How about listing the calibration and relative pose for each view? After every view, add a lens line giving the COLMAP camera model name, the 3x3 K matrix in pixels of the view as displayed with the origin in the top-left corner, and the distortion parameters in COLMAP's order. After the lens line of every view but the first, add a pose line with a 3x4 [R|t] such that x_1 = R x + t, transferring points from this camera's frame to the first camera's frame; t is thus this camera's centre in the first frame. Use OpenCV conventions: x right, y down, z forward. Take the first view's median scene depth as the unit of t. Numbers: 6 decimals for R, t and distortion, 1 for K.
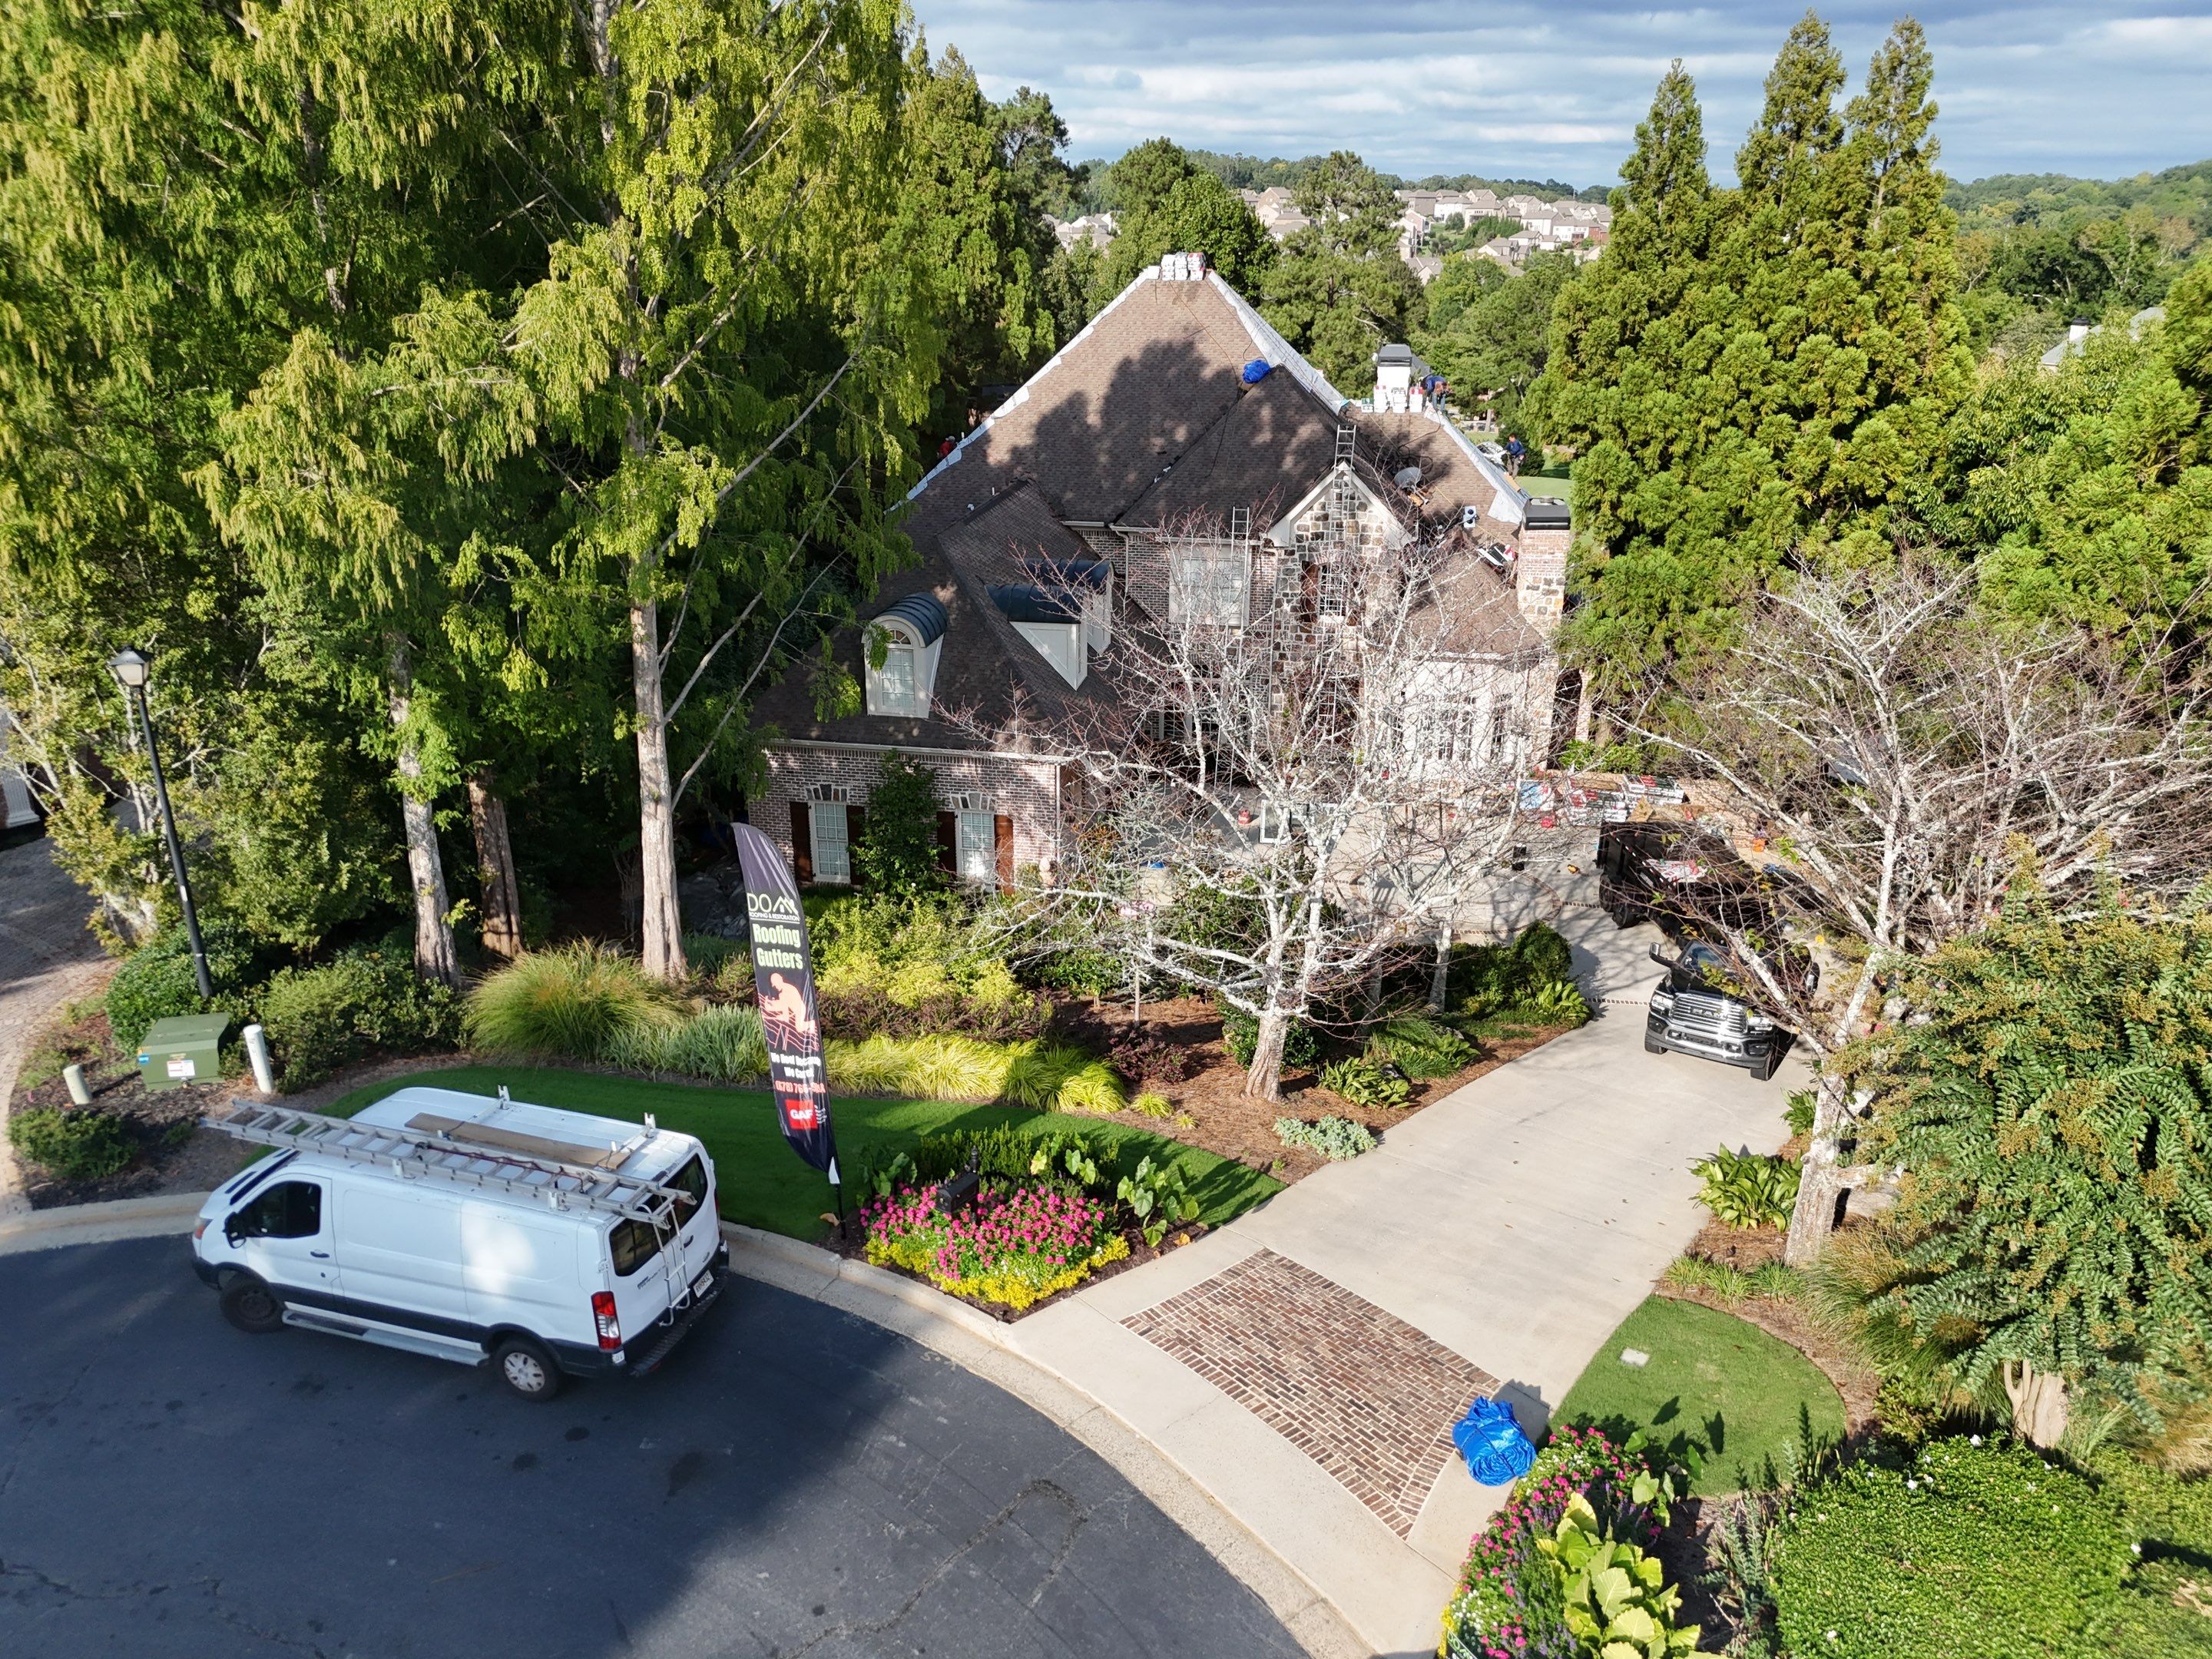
lens RADIAL K [[1563.3, 0, 1123.8], [0, 1563.3, 834.7], [0, 0, 1]] dist [0.050904, -0.012279]
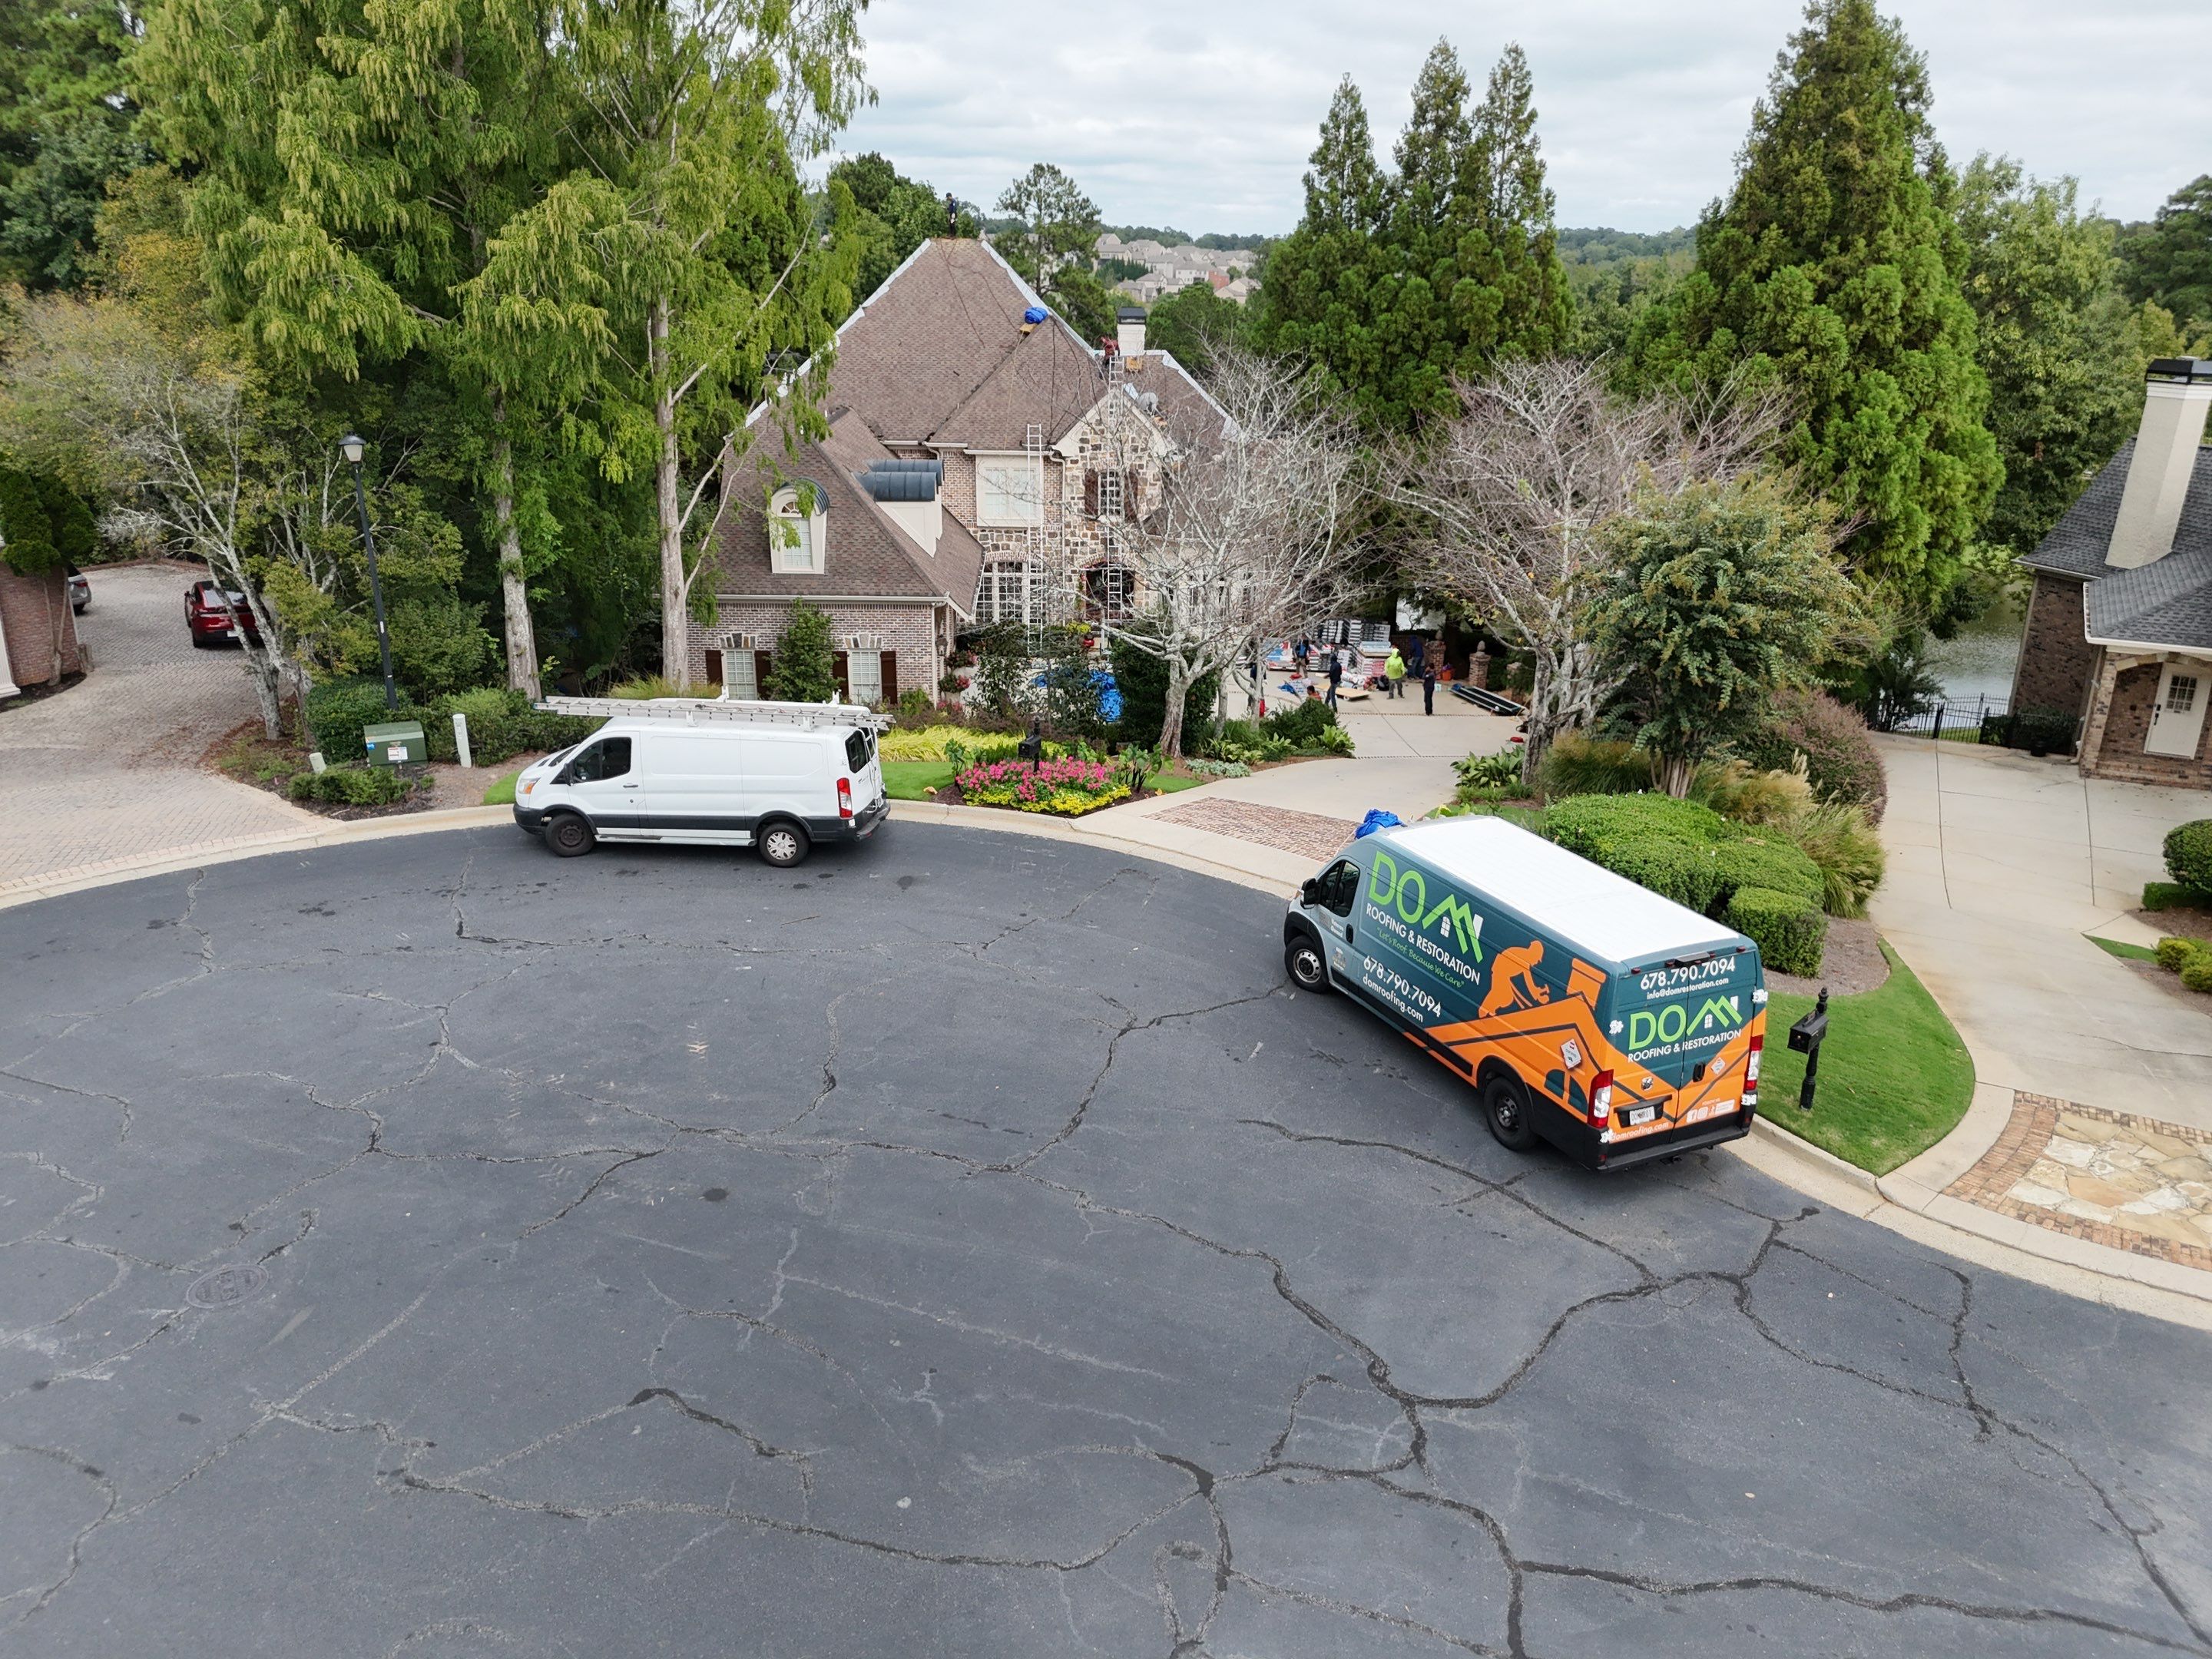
lens RADIAL K [[1563.3, 0, 1110.5], [0, 1563.3, 824.0], [0, 0, 1]] dist [0.050904, -0.012279]
pose [[0.978267, -0.063406, 0.197416, -0.147559], [0.068774, 0.997423, -0.020449, 0.149993], [-0.195611, 0.033582, 0.980106, -0.227167]]
